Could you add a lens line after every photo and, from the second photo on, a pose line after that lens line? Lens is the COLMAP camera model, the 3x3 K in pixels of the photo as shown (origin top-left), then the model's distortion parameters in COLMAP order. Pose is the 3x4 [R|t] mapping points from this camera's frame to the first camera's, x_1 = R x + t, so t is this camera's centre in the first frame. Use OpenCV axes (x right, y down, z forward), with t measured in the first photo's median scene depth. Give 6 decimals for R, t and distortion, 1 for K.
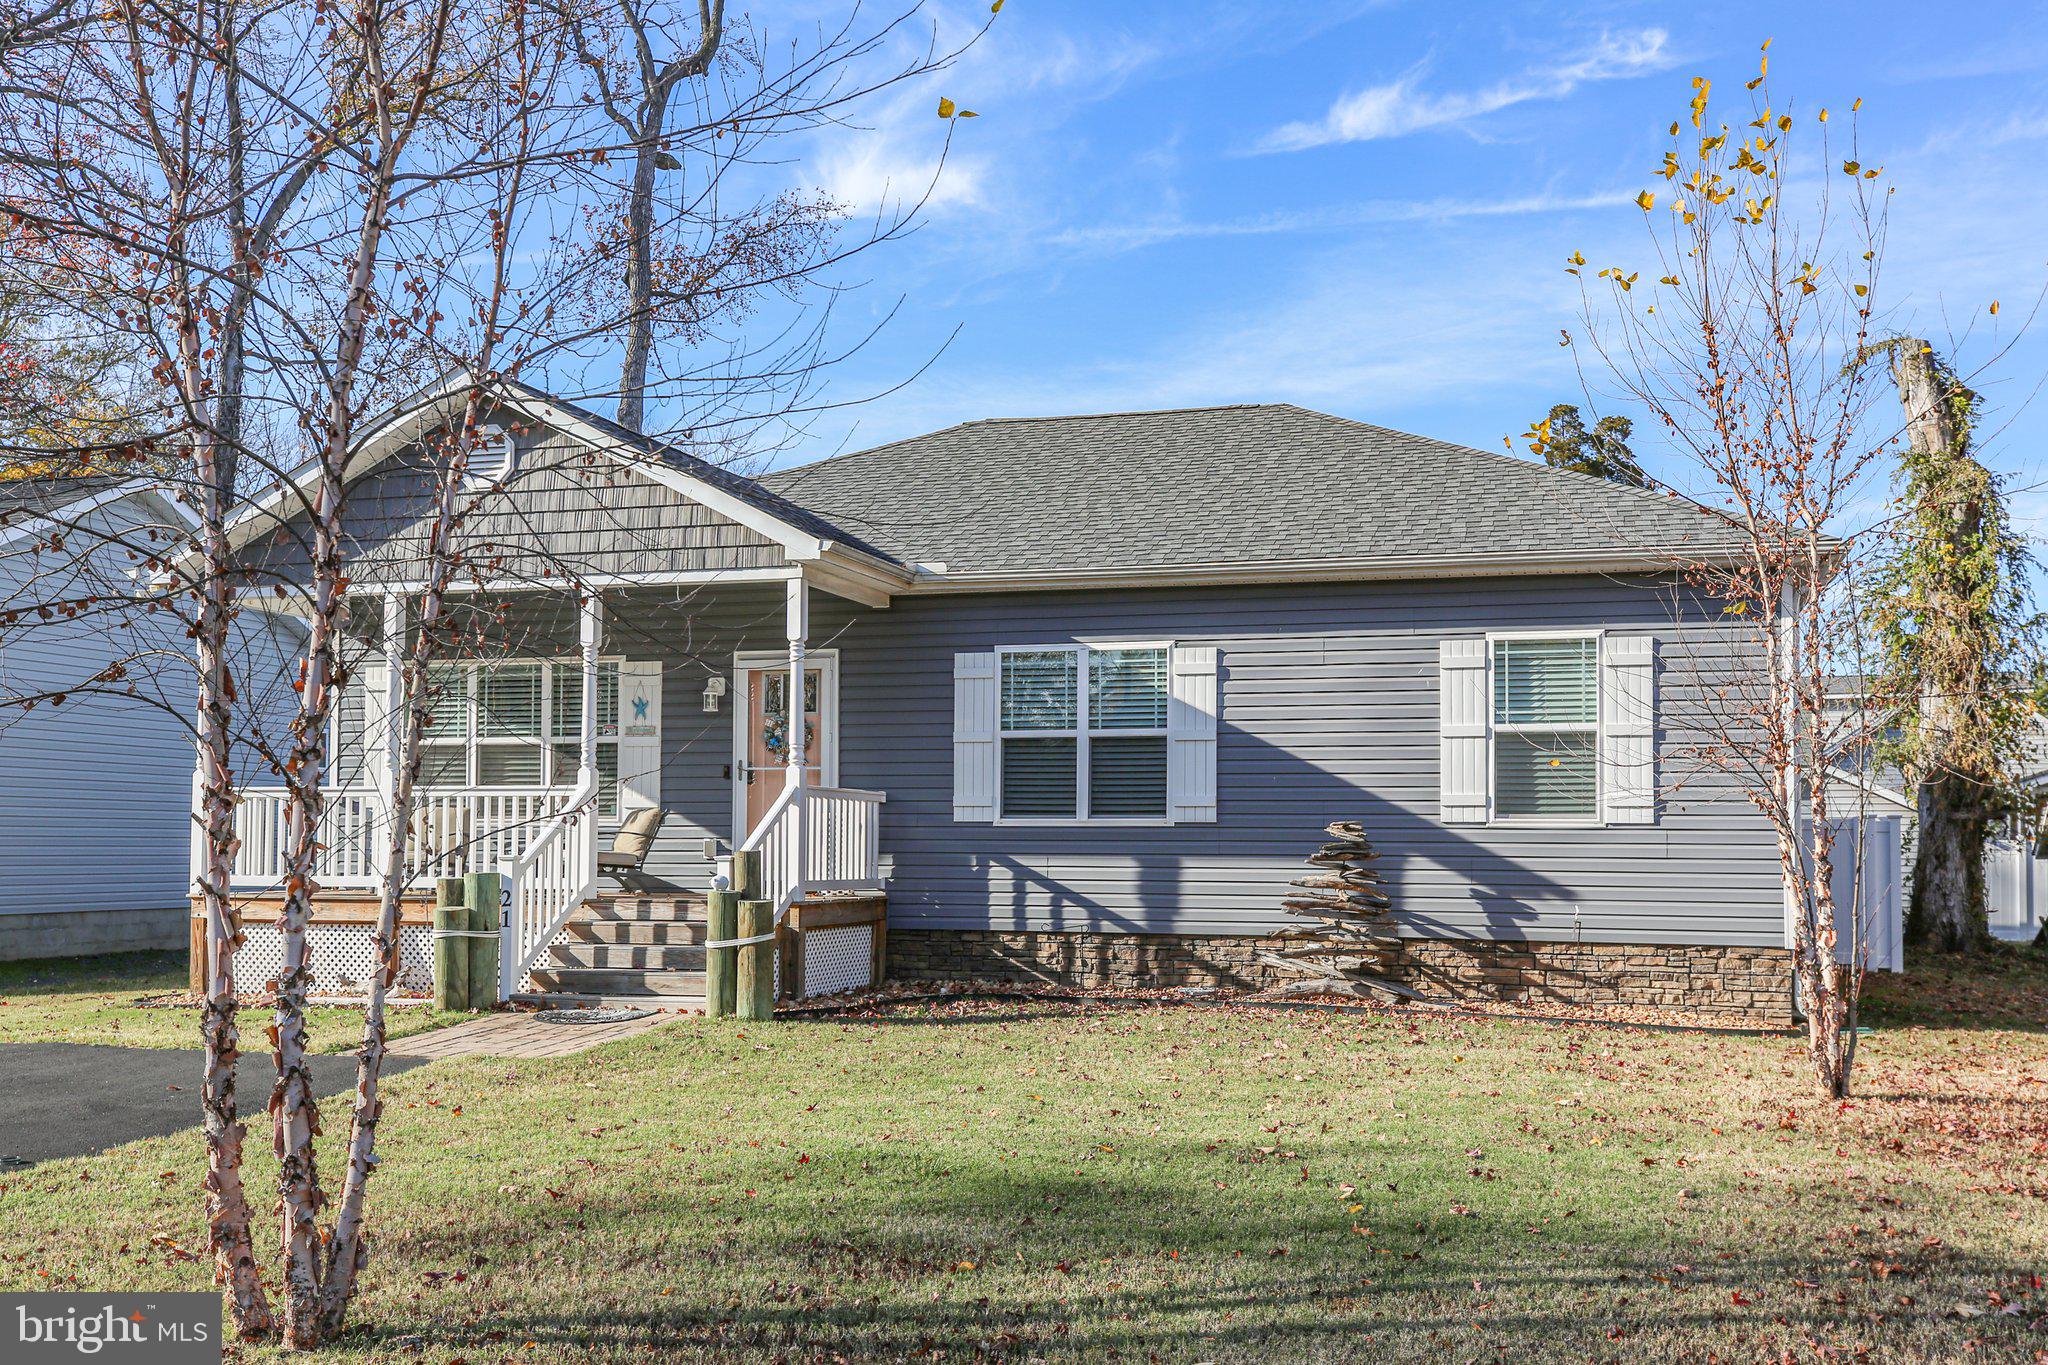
lens RADIAL K [[1808.4, 0, 1200.3], [0, 1808.4, 793.1], [0, 0, 1]] dist [0.013500, -0.008283]
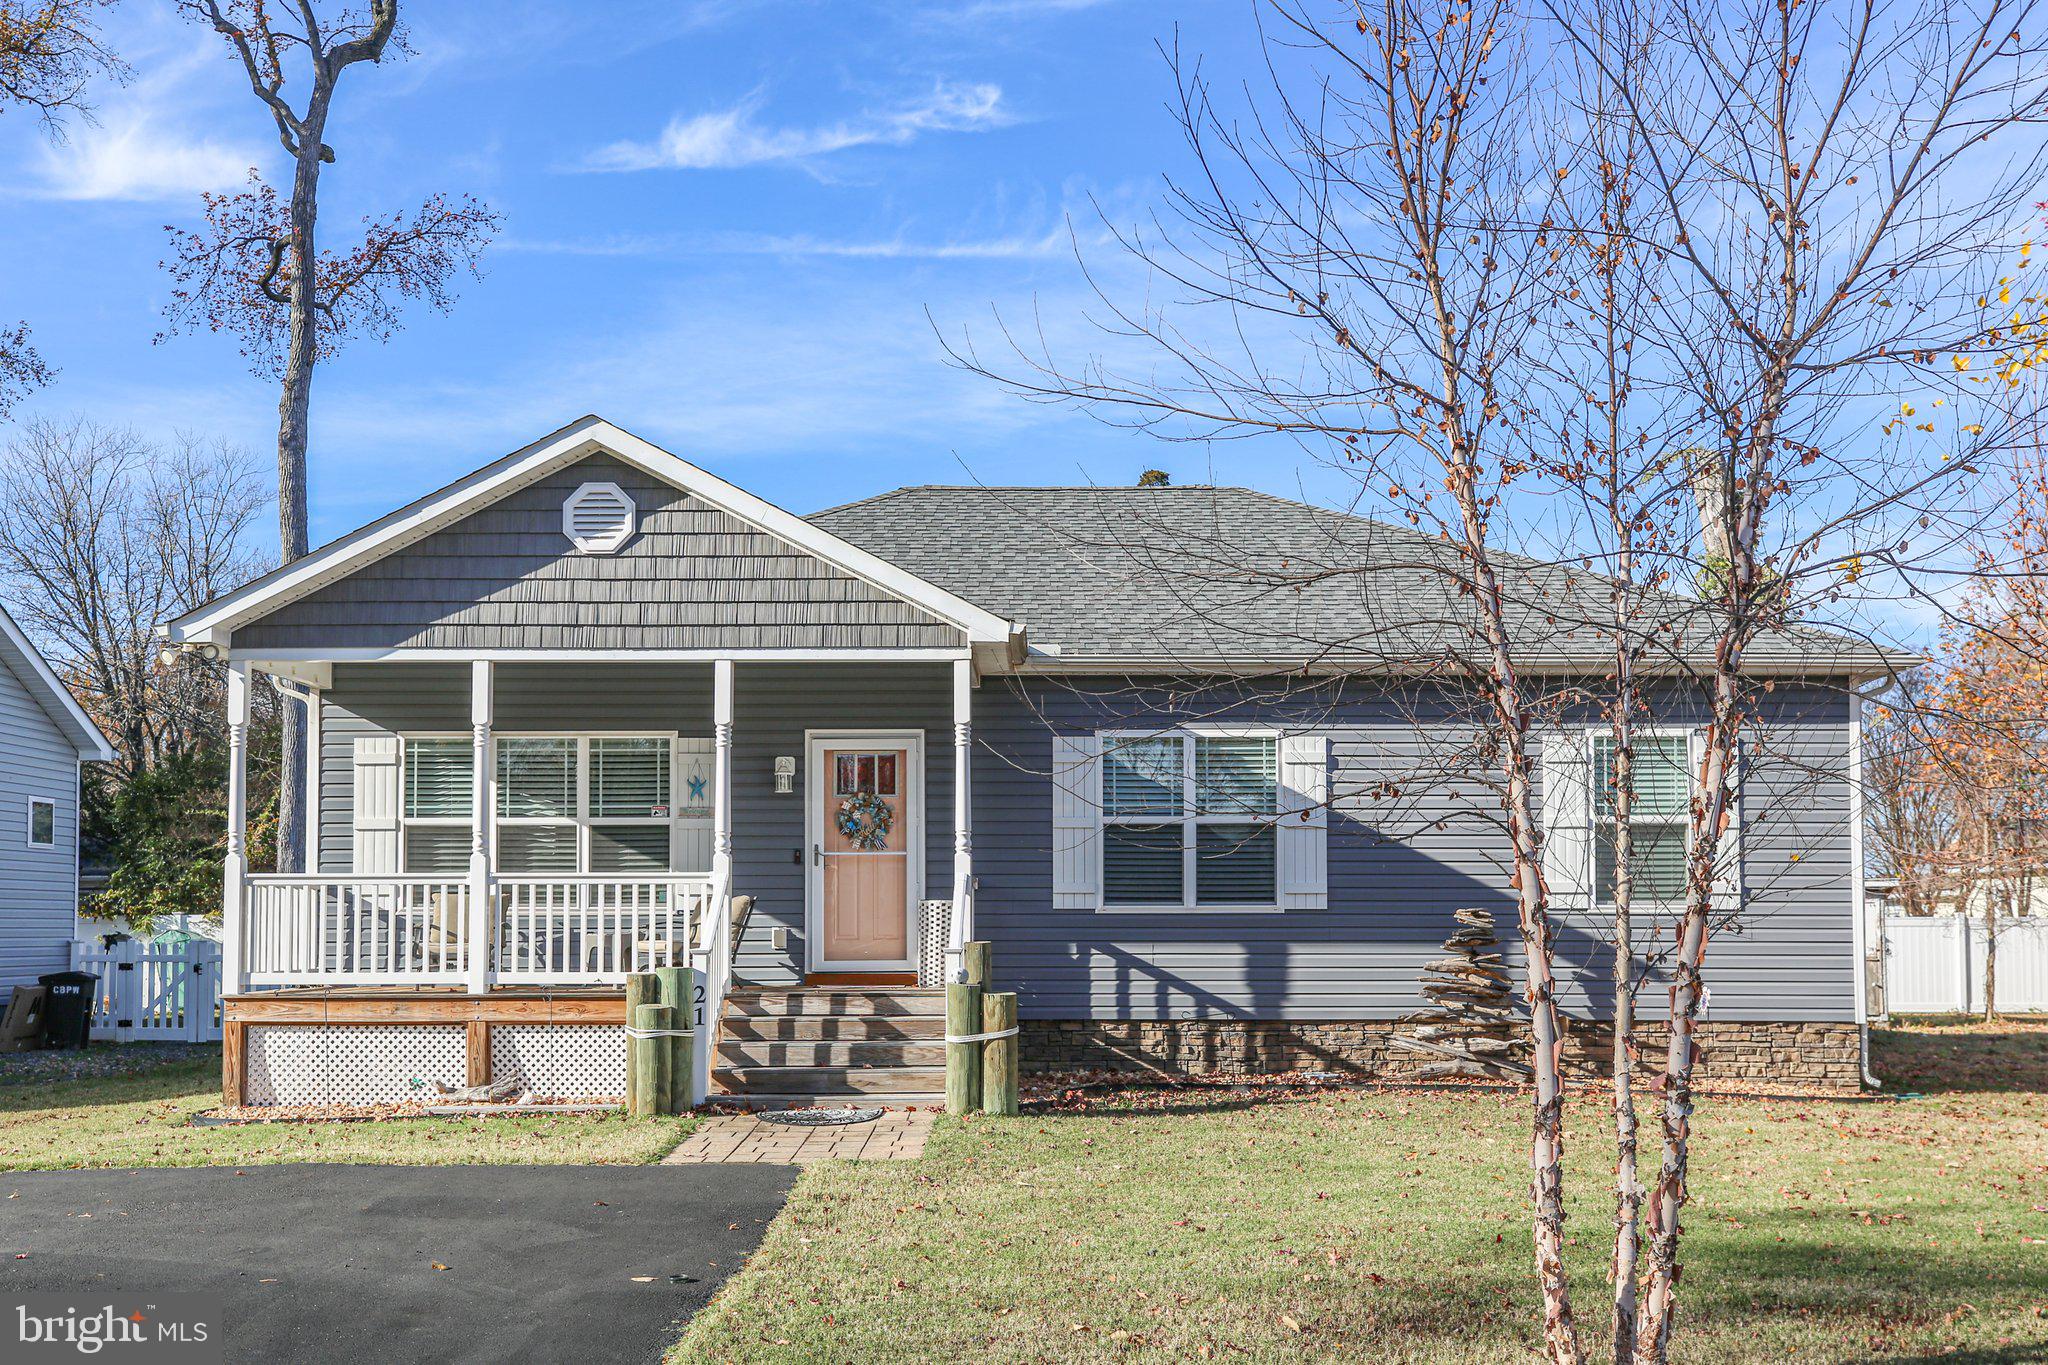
lens RADIAL K [[1950.6, 0, 1130.6], [0, 1950.6, 870.8], [0, 0, 1]] dist [0.024332, -0.011041]
pose [[0.967091, 0.001302, 0.254427, -0.375899], [-0.002224, 0.999992, 0.003338, -0.008789], [-0.254420, -0.003794, 0.967086, -0.032215]]
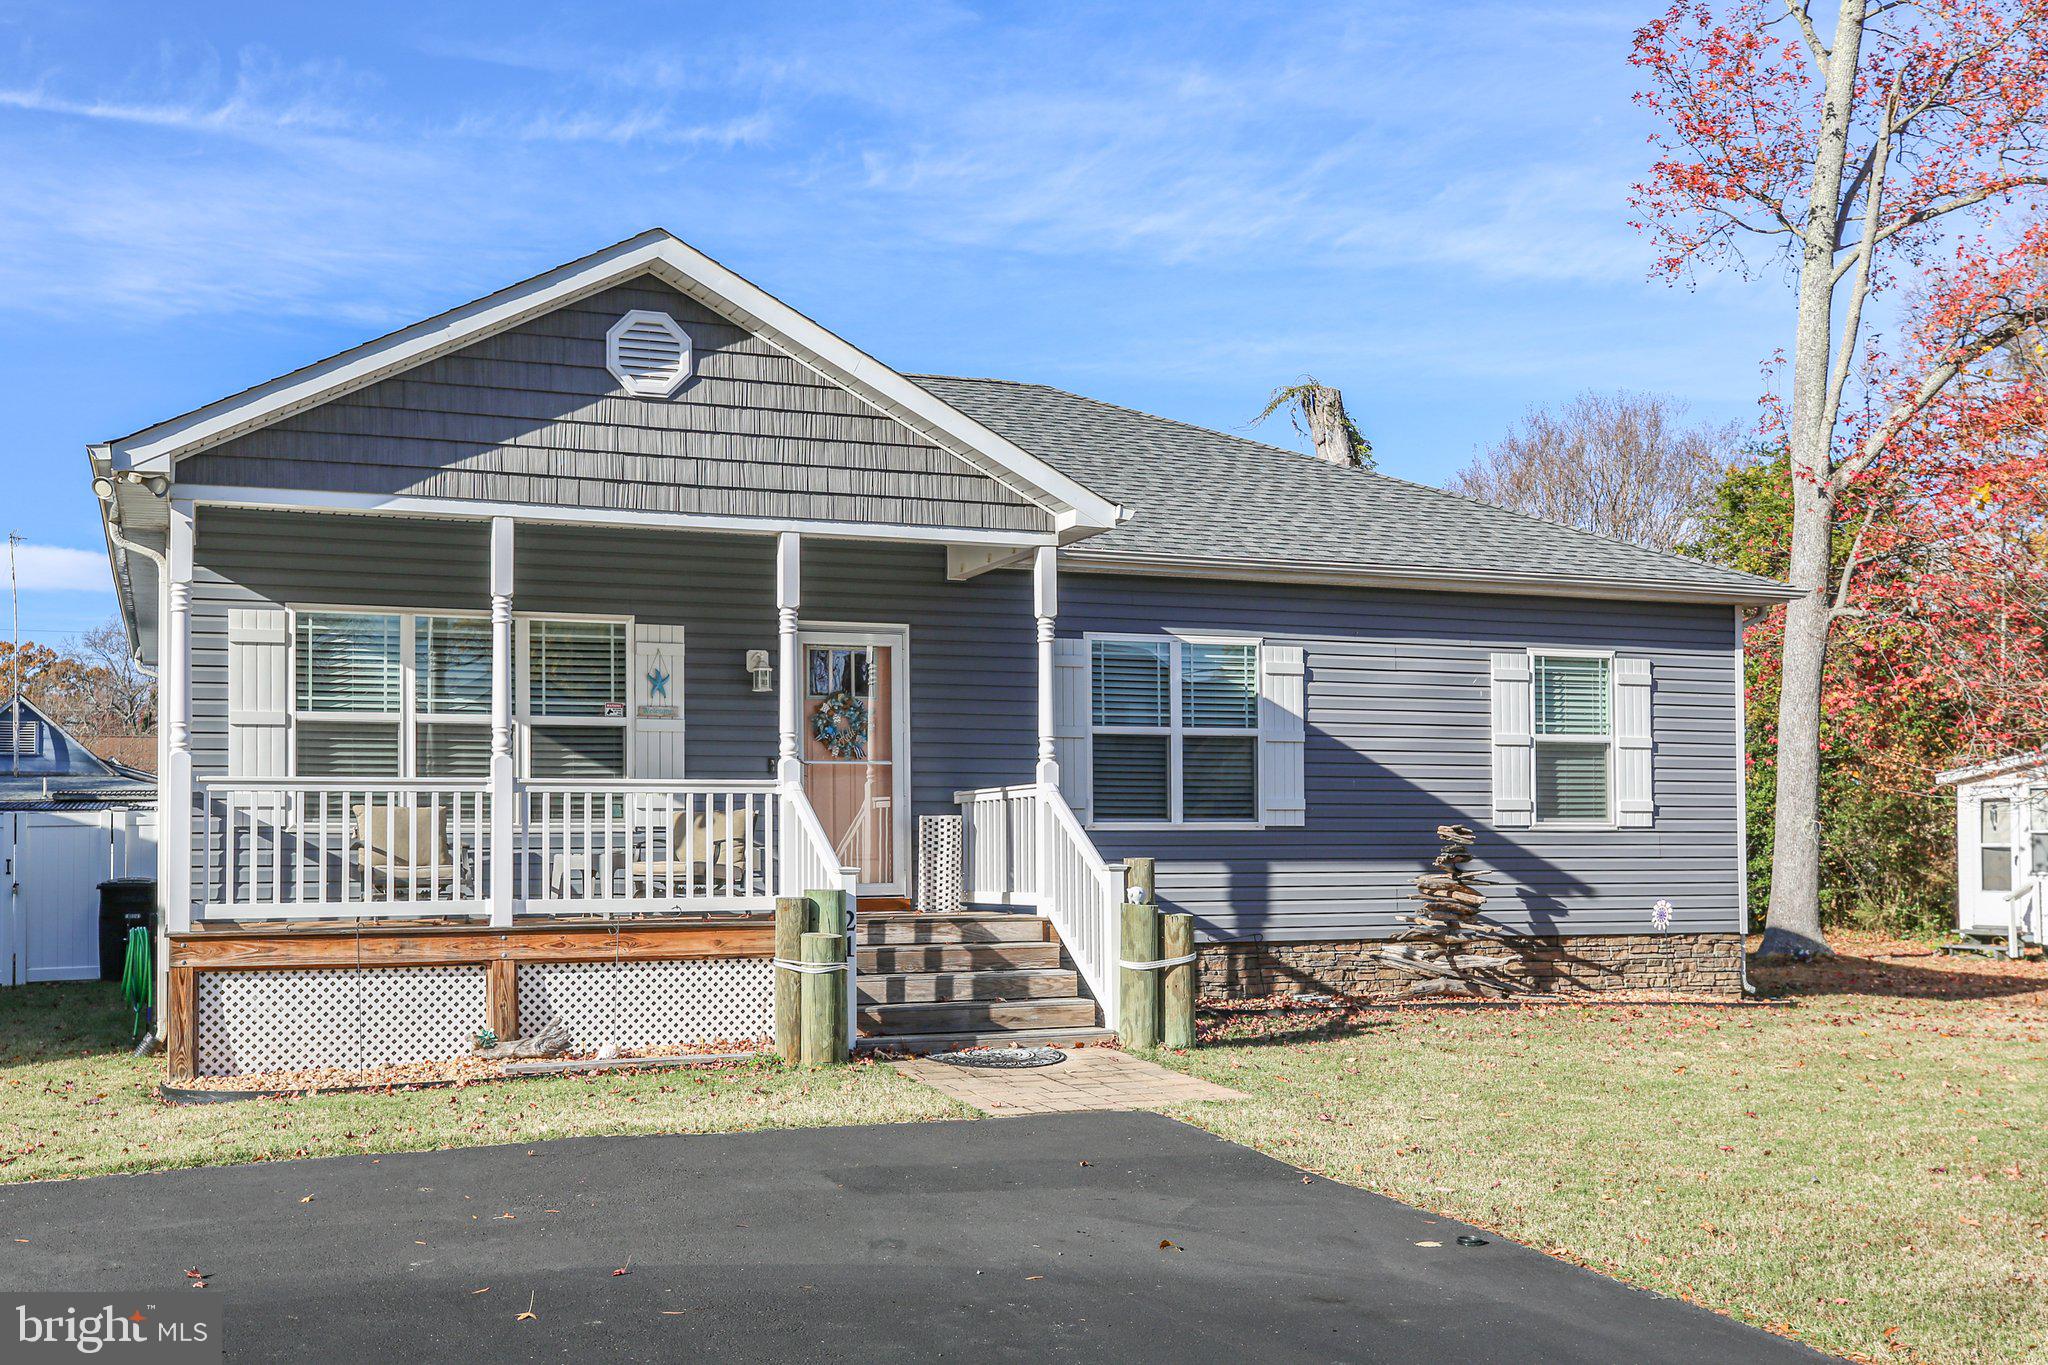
lens RADIAL K [[1954.8, 0, 1030.2], [0, 1954.8, 832.5], [0, 0, 1]] dist [0.017798, 0.003741]
pose [[0.817389, -0.002753, 0.576079, -0.722714], [-0.007435, 0.999855, 0.015329, 0.004451], [-0.576038, -0.016813, 0.817250, 0.217458]]
